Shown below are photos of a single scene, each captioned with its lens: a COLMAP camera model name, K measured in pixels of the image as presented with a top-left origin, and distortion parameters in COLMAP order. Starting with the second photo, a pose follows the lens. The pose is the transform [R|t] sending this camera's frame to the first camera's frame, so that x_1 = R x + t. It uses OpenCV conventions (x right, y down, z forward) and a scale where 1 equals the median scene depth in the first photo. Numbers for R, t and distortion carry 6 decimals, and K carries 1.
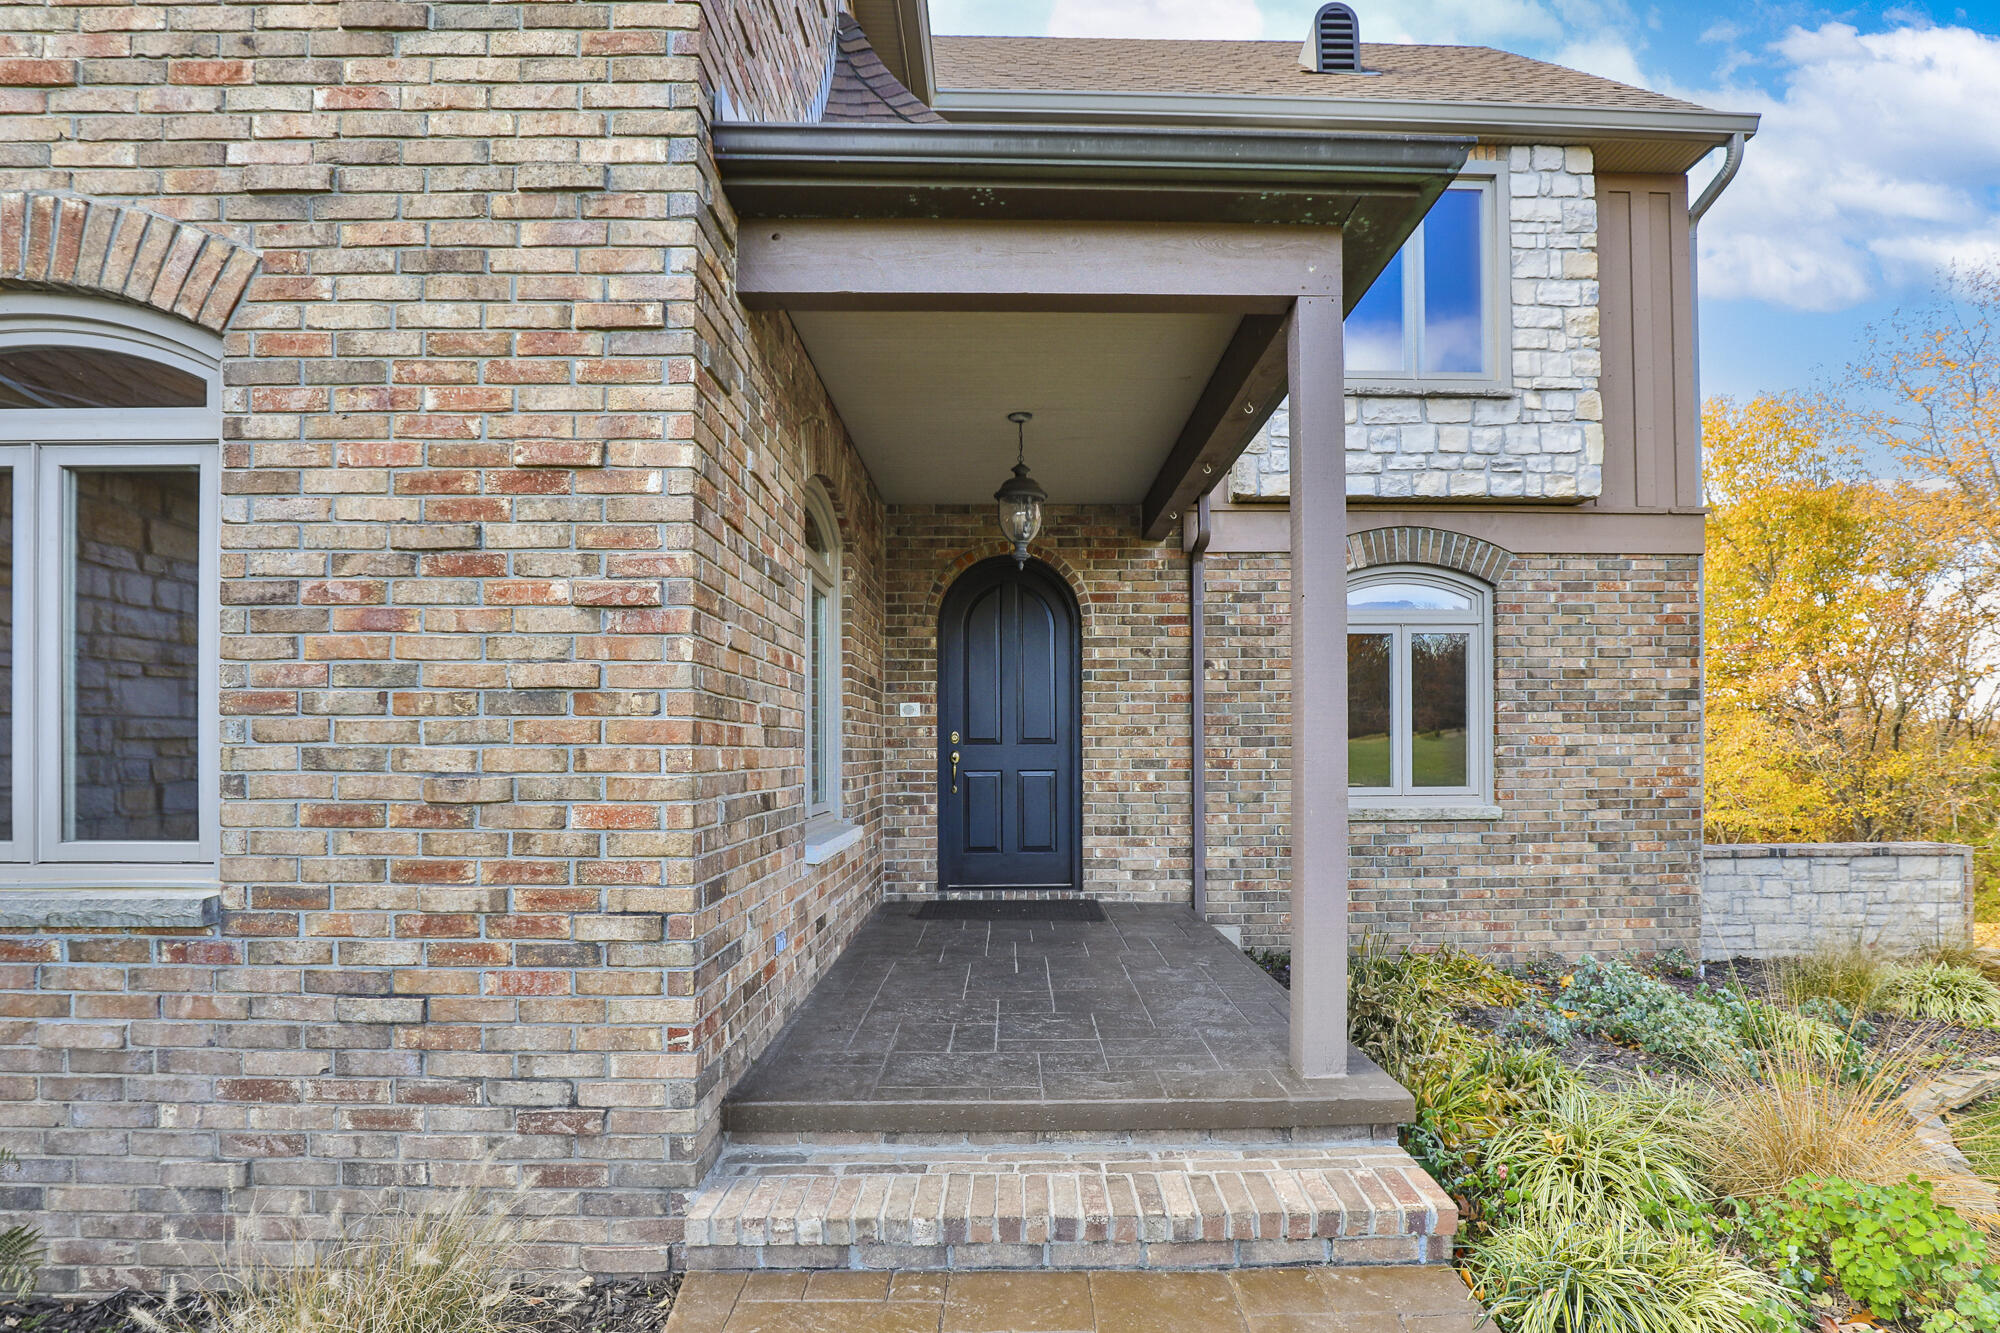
lens RADIAL K [[977.8, 0, 999.8], [0, 977.8, 734.5], [0, 0, 1]] dist [-0.033318, 0.005859]
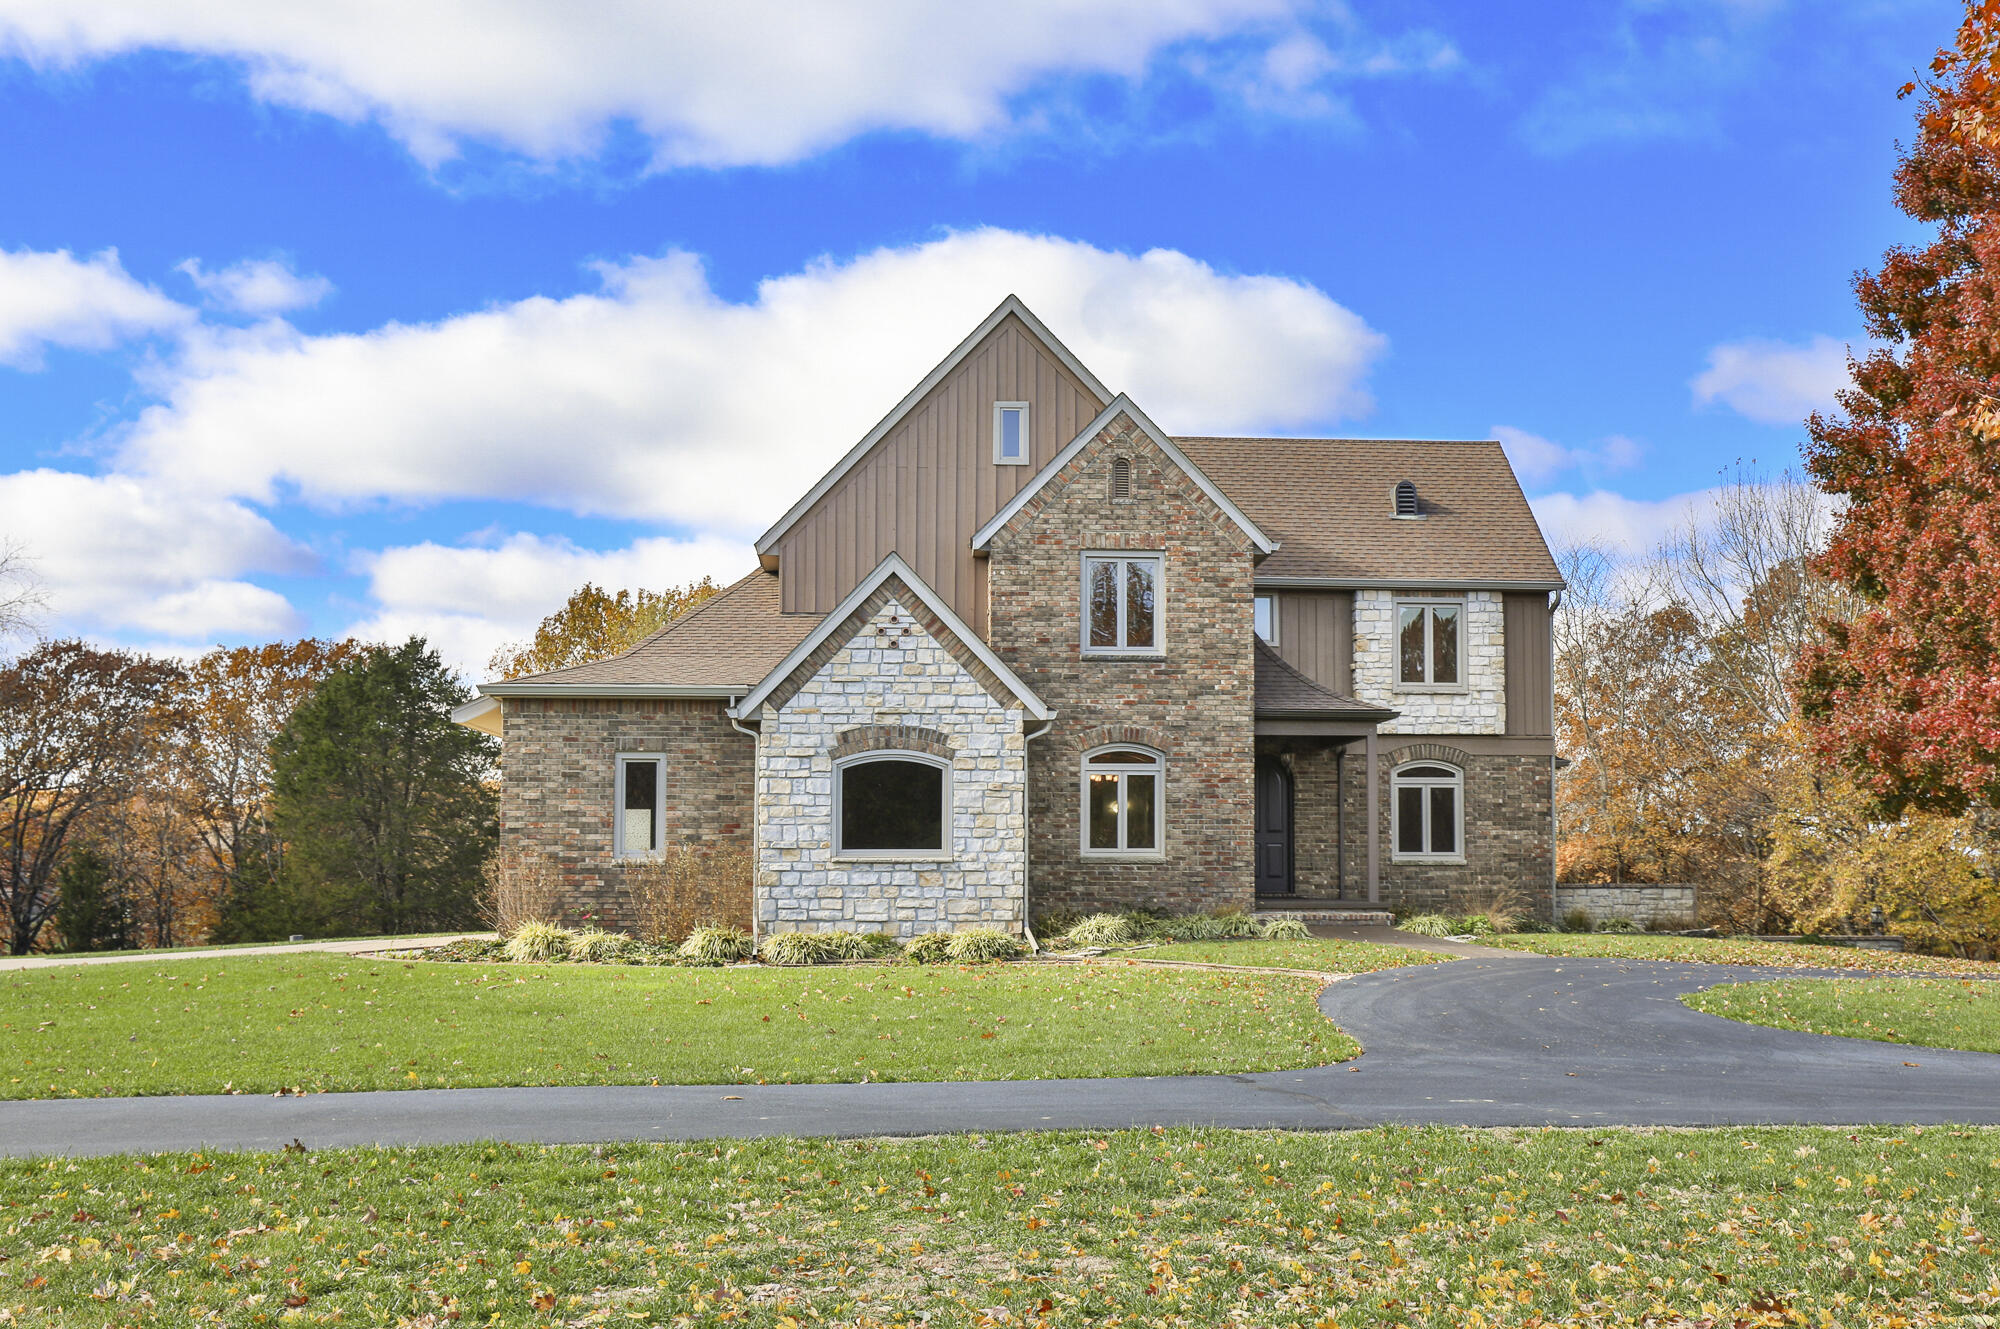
lens RADIAL K [[2349.2, 0, 995.2], [0, 2349.2, 680.2], [0, 0, 1]] dist [0.116160, 0.000000]
pose [[0.997356, 0.010856, 0.071859, -1.092068], [-0.006310, 0.997981, -0.063198, 0.006475], [-0.072400, 0.062577, 0.995411, -4.840185]]
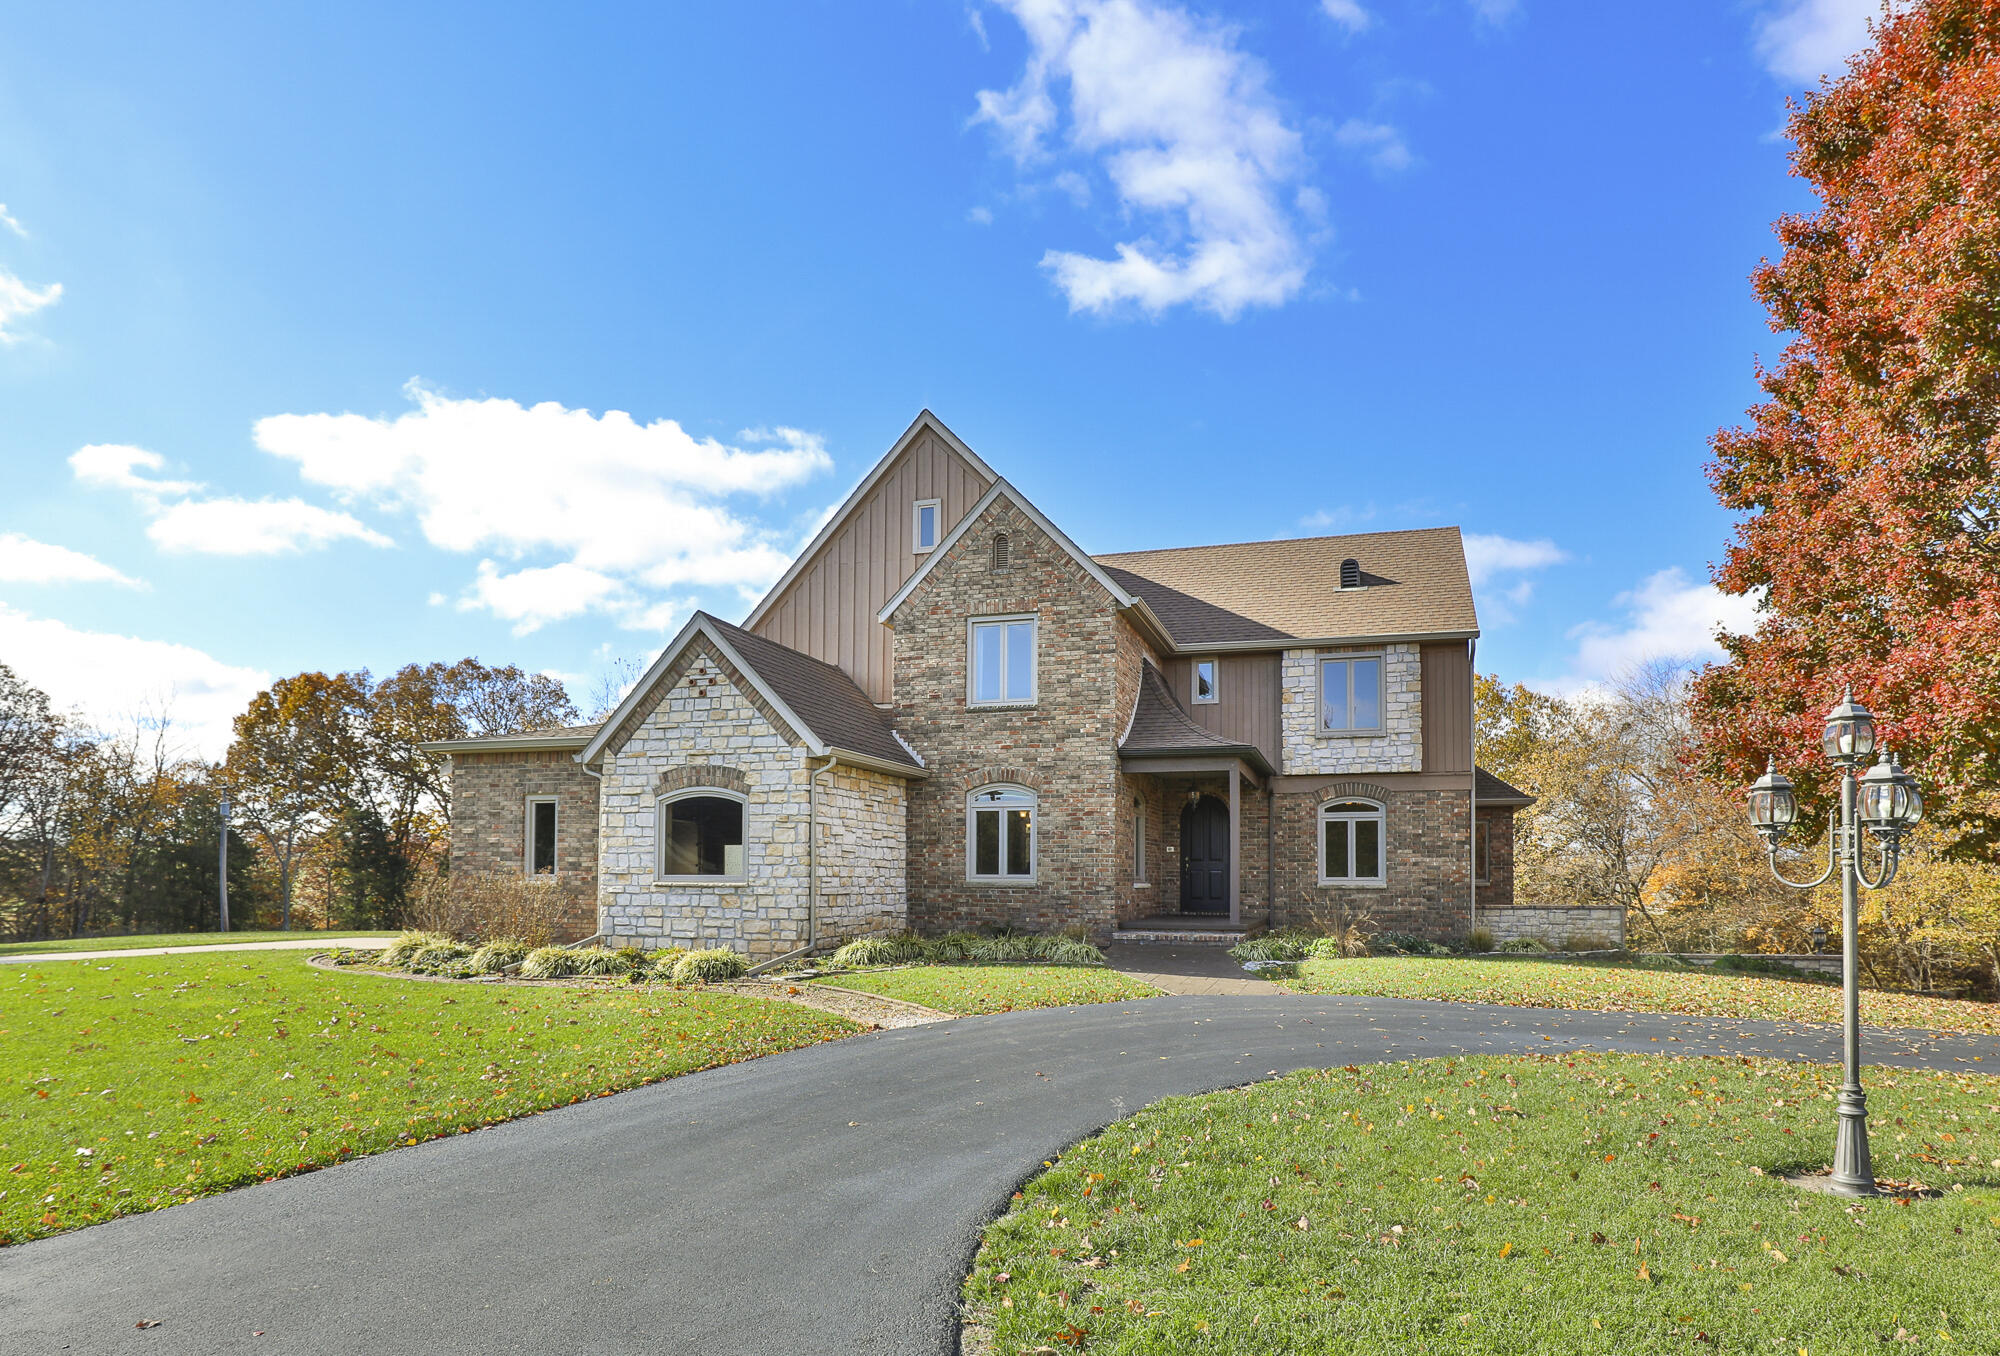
lens RADIAL K [[1090.2, 0, 1012.9], [0, 1090.2, 832.9], [0, 0, 1]] dist [-0.013225, -0.006689]
pose [[0.949305, -0.002873, -0.314344, 0.484017], [-0.005187, 0.999679, -0.024800, 0.010578], [0.314315, 0.025173, 0.948985, -2.242524]]
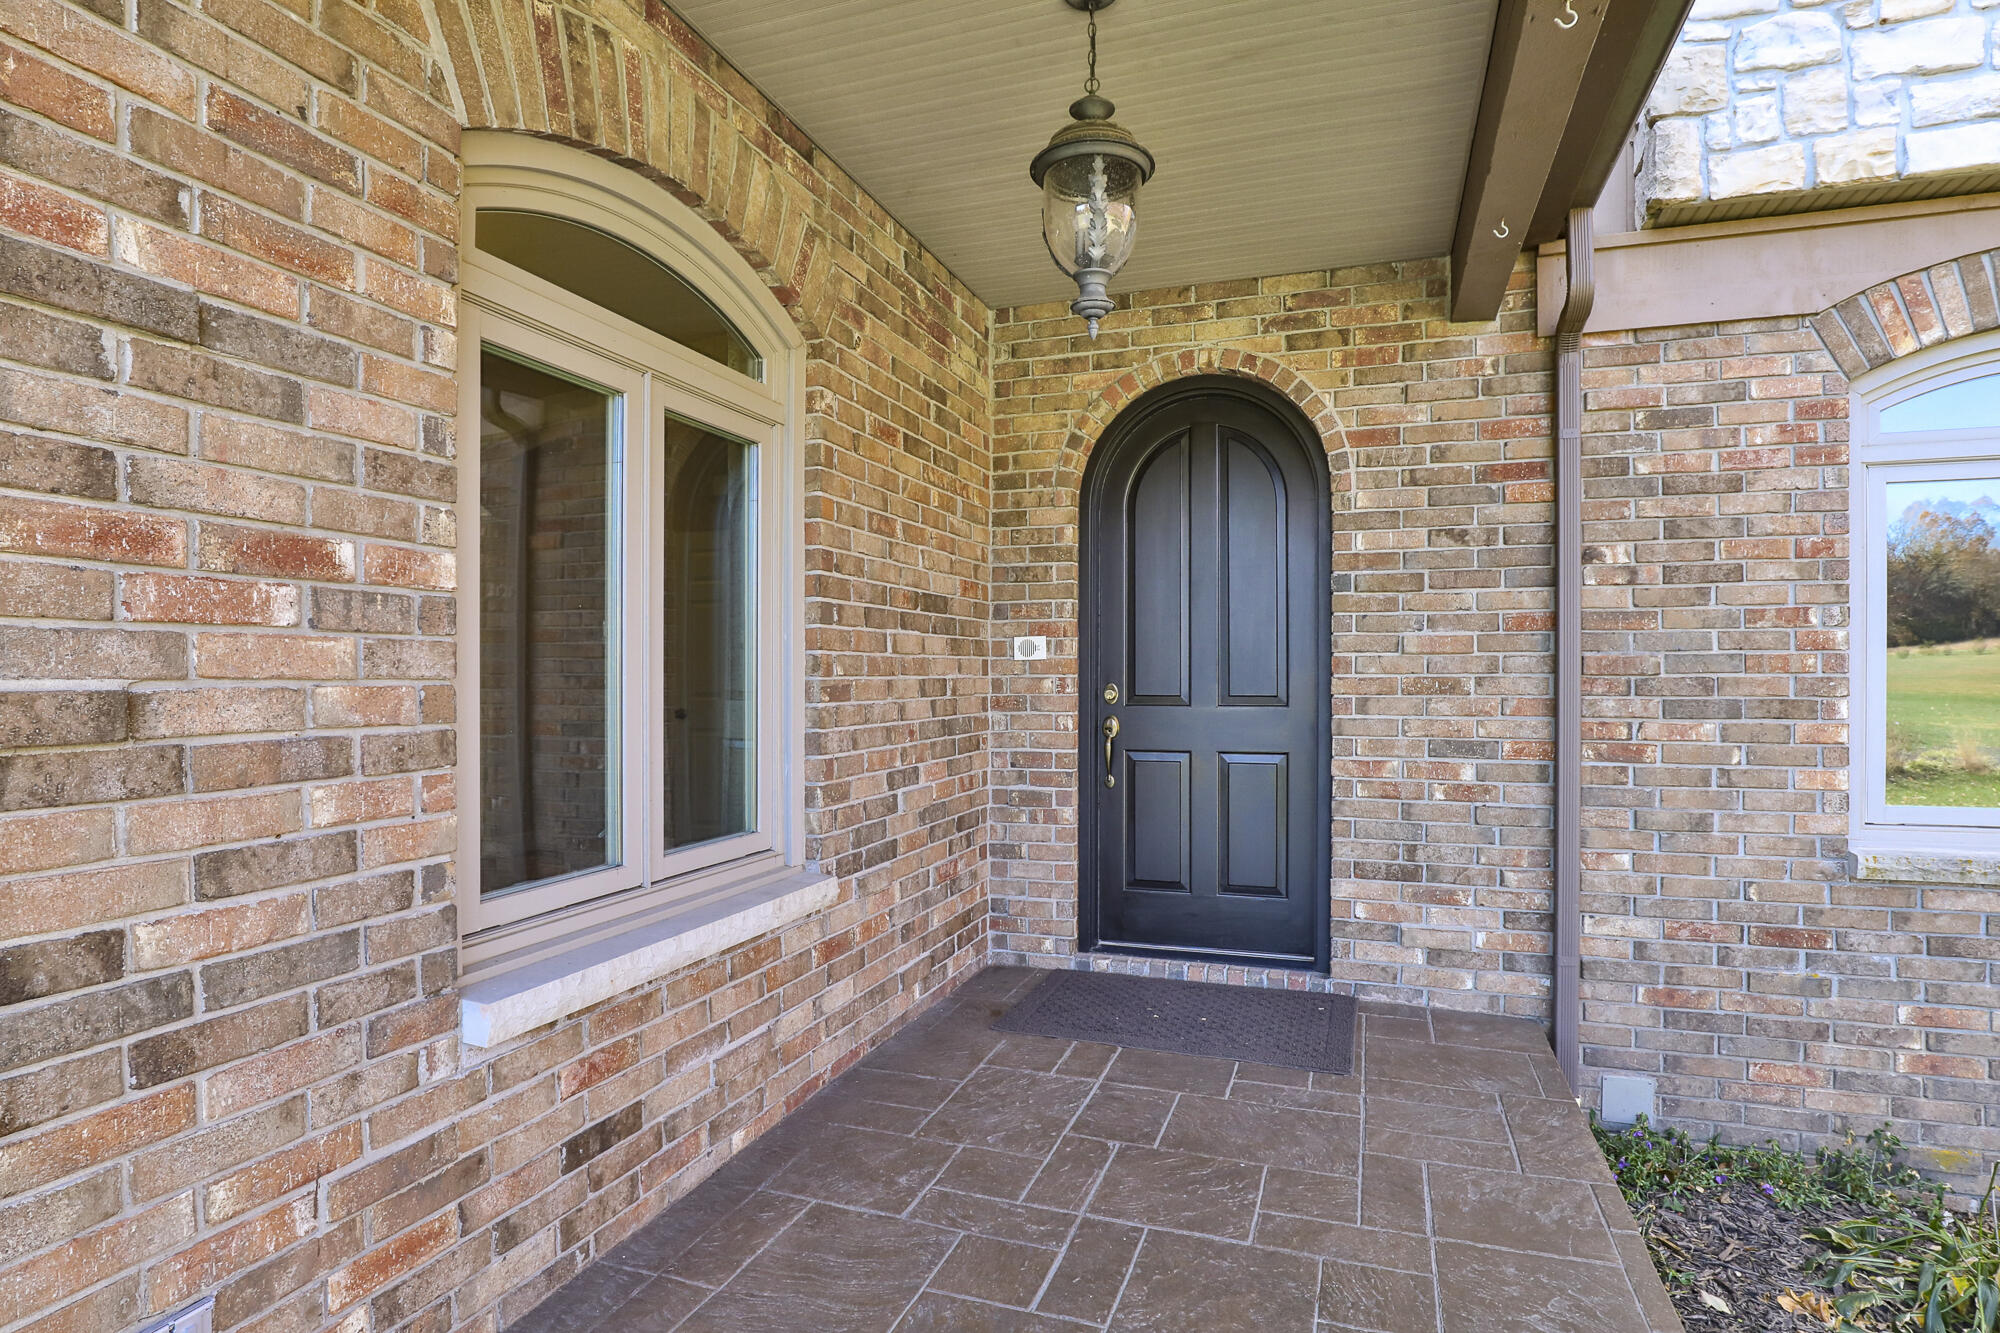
lens RADIAL K [[977.8, 0, 1036.5], [0, 977.8, 674.6], [0, 0, 1]] dist [-0.033318, 0.005859]
pose [[0.945190, 0.003750, -0.326499, 0.106329], [0.002392, 0.999828, 0.018409, -0.019892], [0.326511, -0.018181, 0.945018, 0.432926]]
